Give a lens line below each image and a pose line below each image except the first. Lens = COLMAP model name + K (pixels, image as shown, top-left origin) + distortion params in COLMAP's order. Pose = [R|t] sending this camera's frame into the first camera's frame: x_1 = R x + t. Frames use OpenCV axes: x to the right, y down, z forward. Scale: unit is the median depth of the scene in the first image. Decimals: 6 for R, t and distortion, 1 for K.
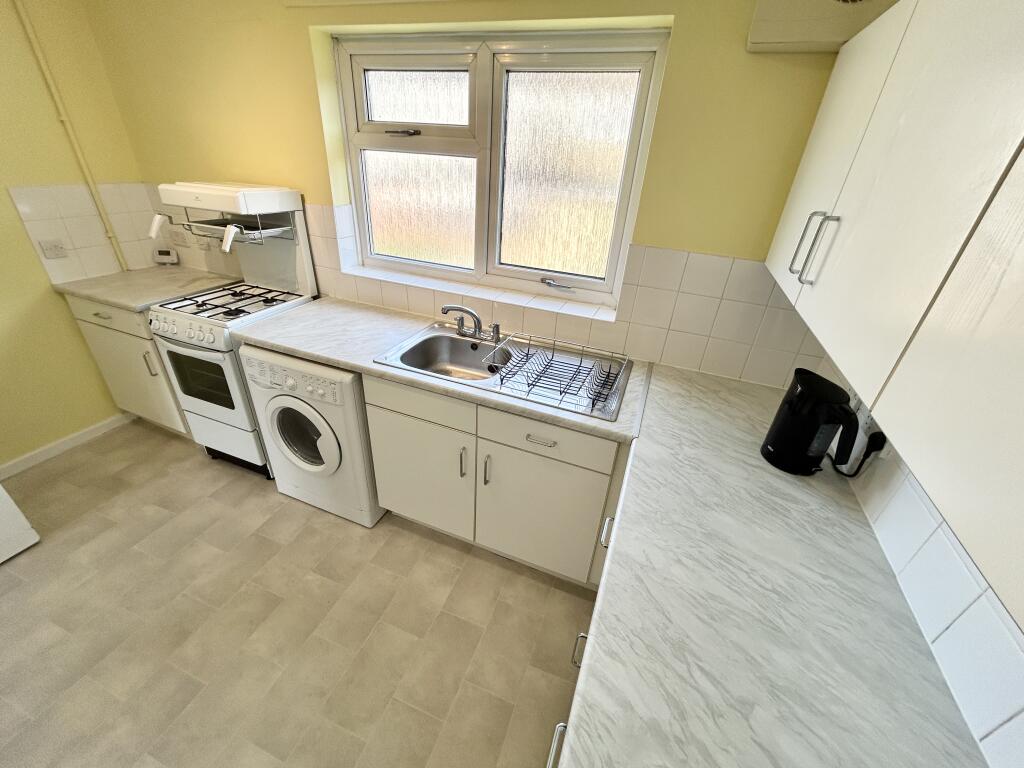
lens RADIAL K [[415.4, 0, 512.3], [0, 415.4, 382.0], [0, 0, 1]] dist [0.000905, 0.000161]
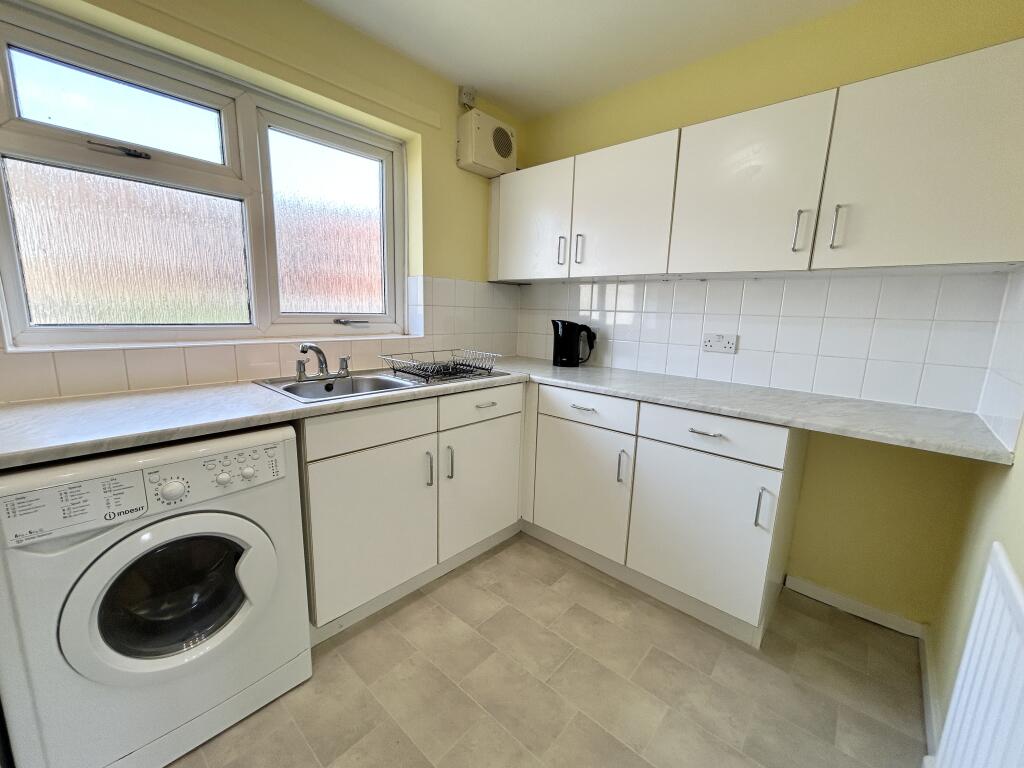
lens RADIAL K [[415.4, 0, 512.3], [0, 415.4, 382.0], [0, 0, 1]] dist [0.000905, 0.000161]
pose [[0.355911, -0.208528, 0.910958, -0.818793], [0.447271, 0.893899, 0.029874, 0.059349], [-0.820534, 0.396813, 0.411417, 0.306576]]
